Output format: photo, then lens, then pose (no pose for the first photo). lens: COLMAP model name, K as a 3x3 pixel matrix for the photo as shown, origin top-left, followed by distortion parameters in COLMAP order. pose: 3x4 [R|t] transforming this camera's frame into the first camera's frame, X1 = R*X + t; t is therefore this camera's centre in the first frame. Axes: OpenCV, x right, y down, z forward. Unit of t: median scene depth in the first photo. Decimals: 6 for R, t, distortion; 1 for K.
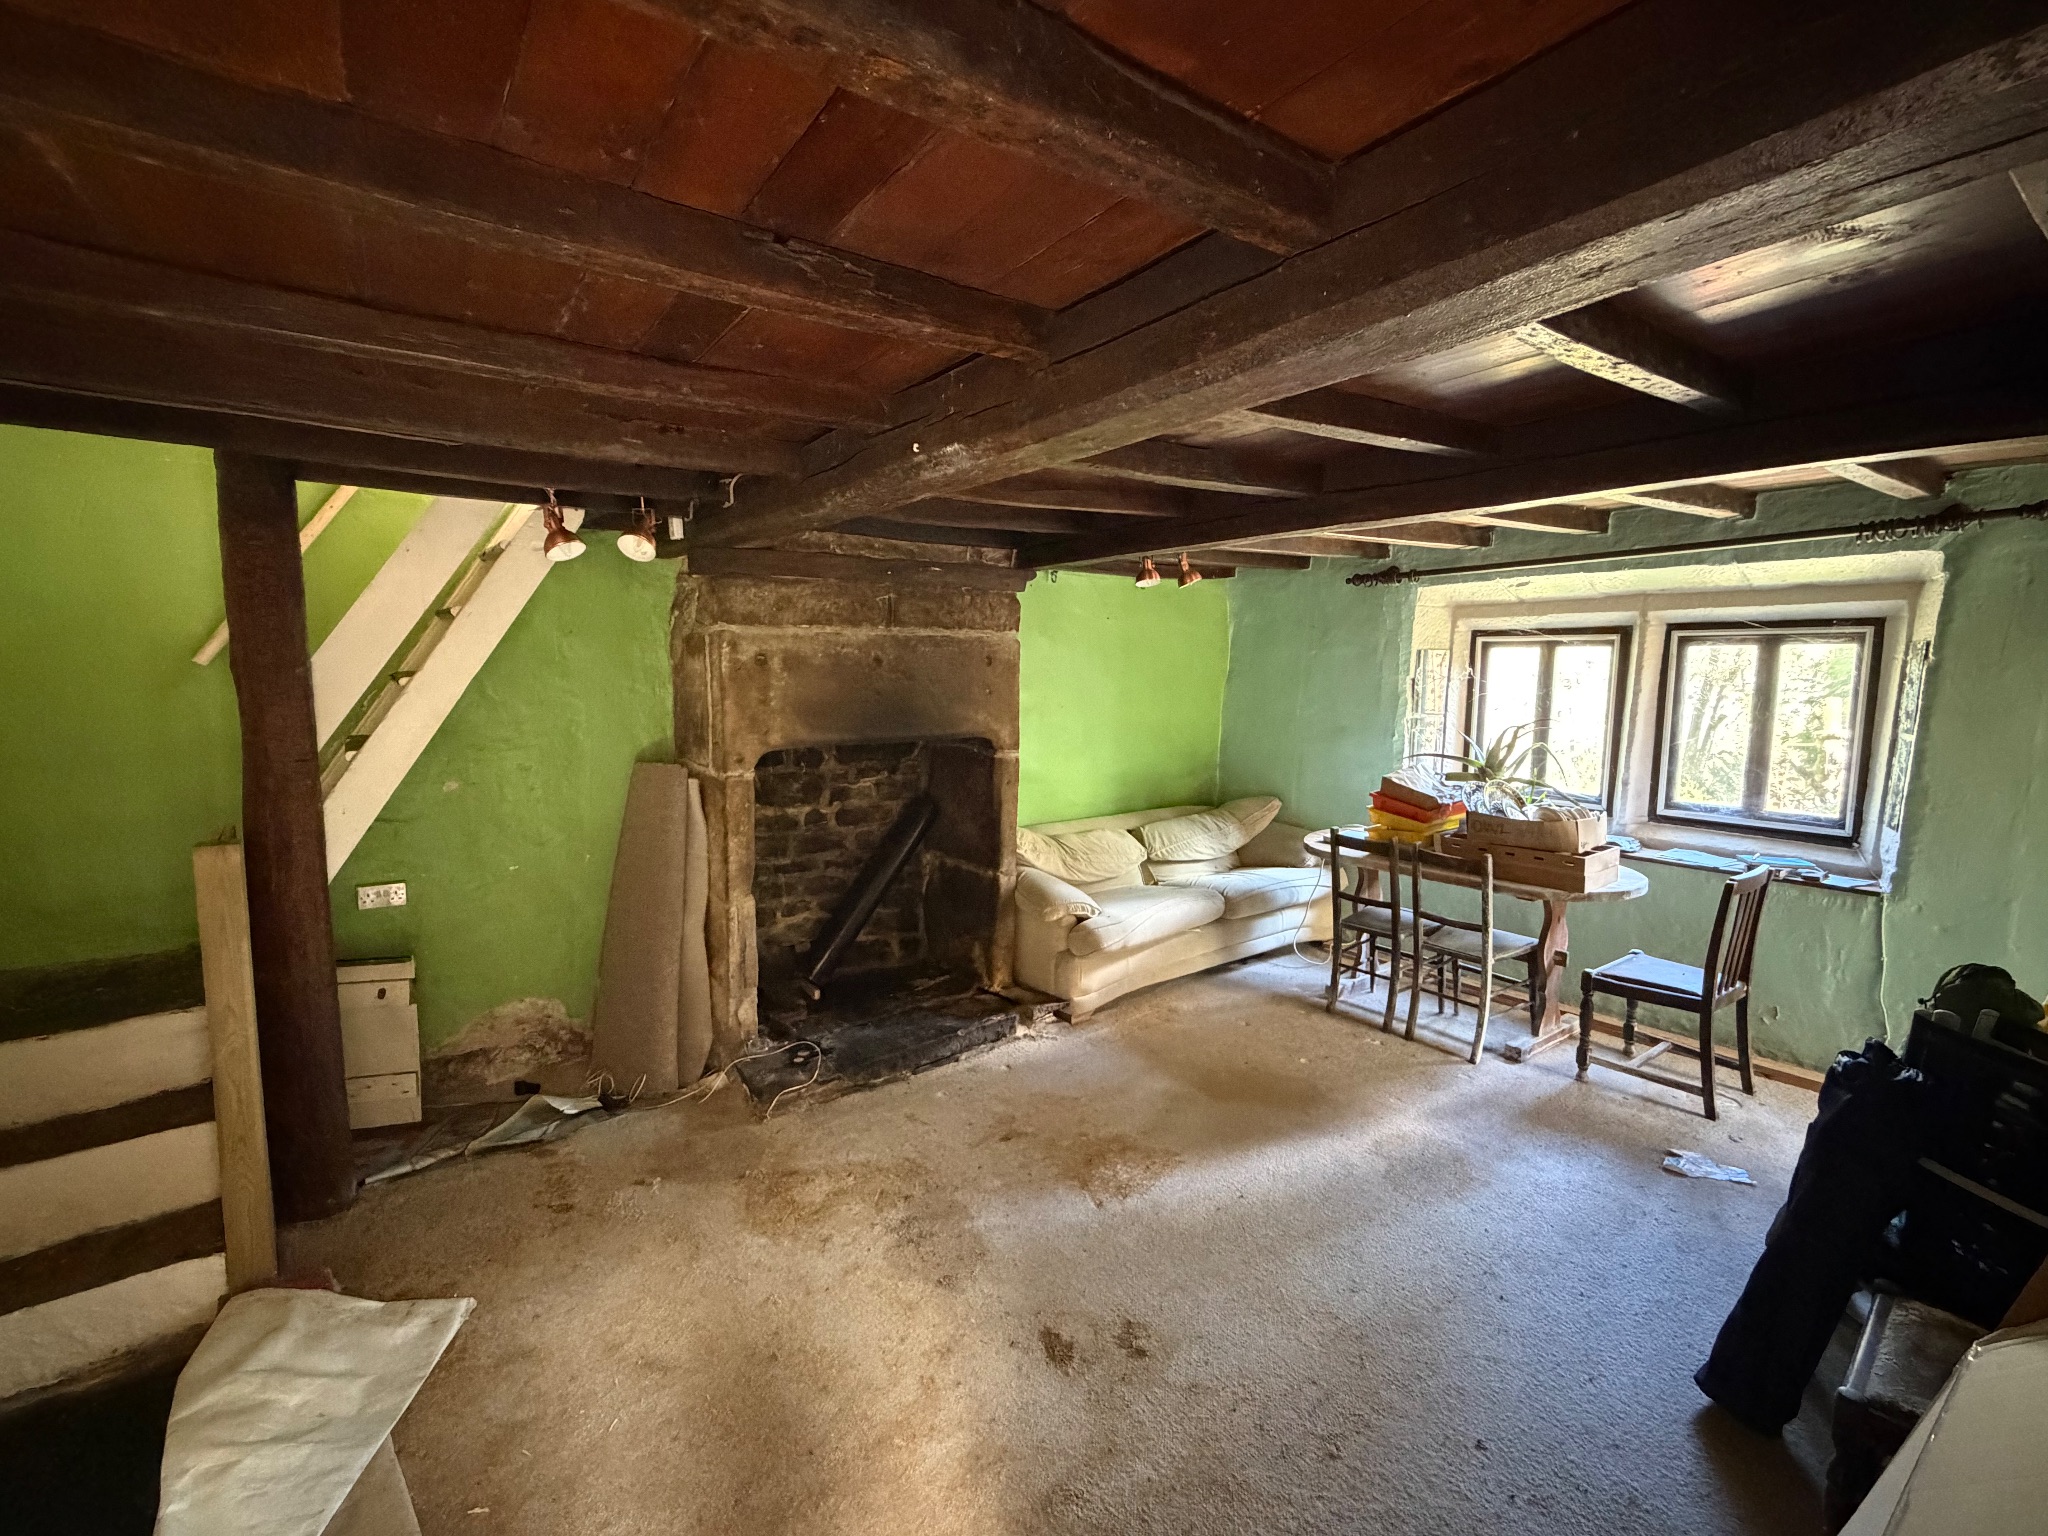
lens RADIAL K [[904.7, 0, 1020.2], [0, 904.7, 765.4], [0, 0, 1]] dist [0.002027, -0.000822]
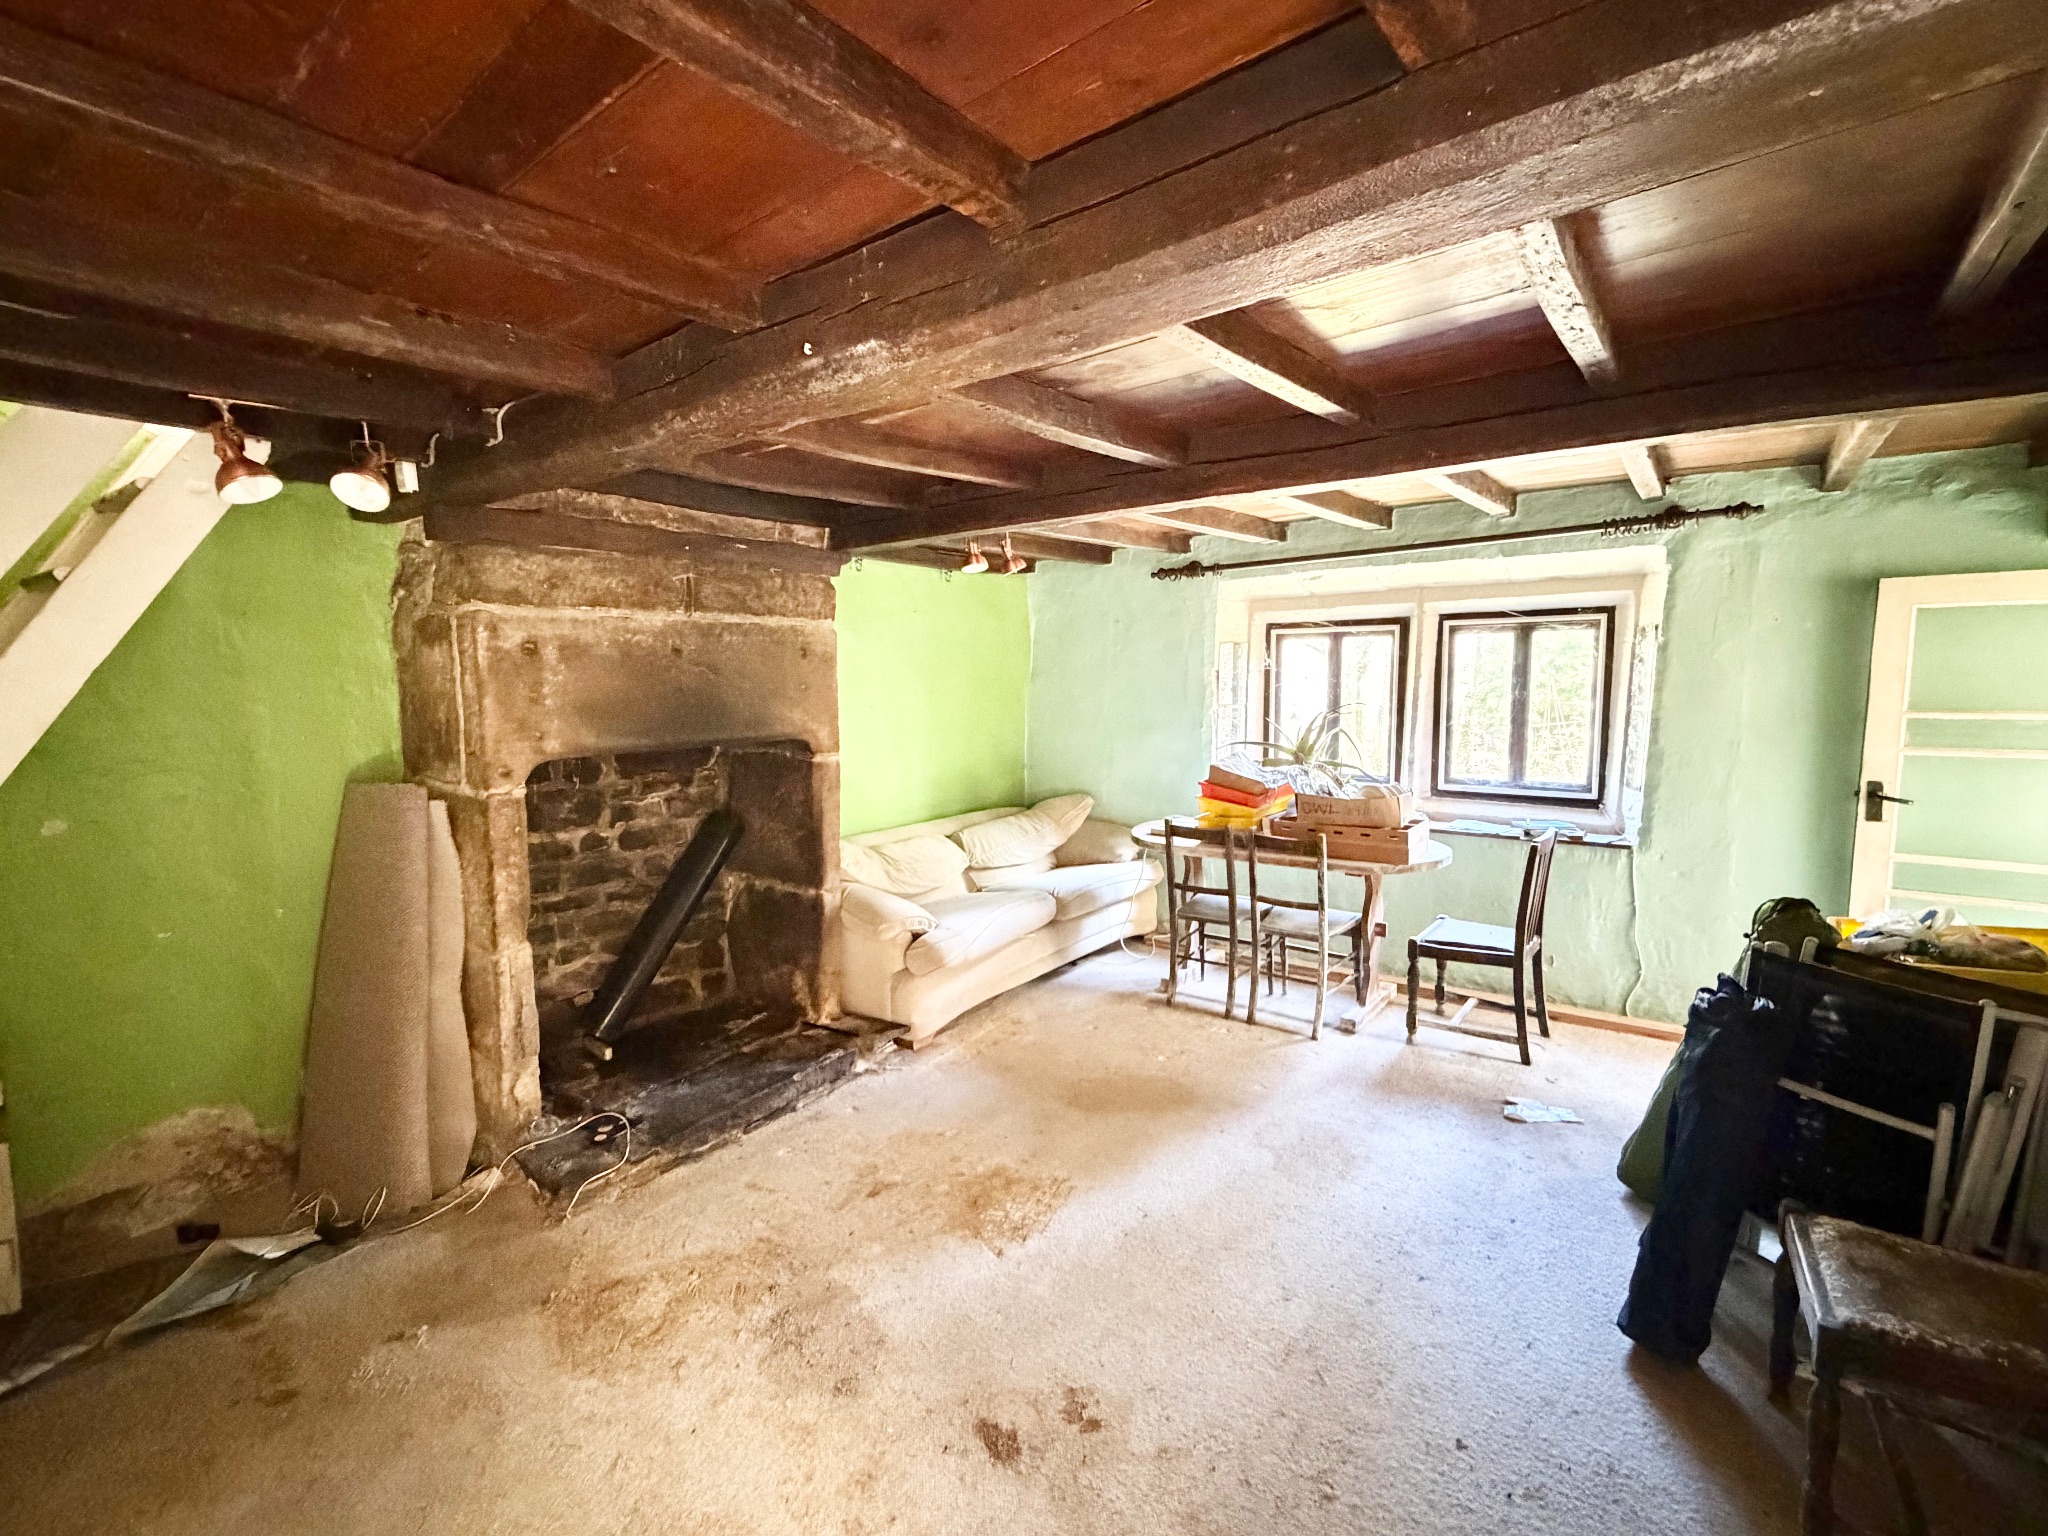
lens RADIAL K [[904.7, 0, 1019.8], [0, 904.7, 767.2], [0, 0, 1]] dist [0.002027, -0.000822]
pose [[0.961650, -0.041735, 0.271086, -0.088656], [0.045113, 0.998962, -0.006240, 0.013688], [-0.270544, 0.018230, 0.962535, 0.106325]]
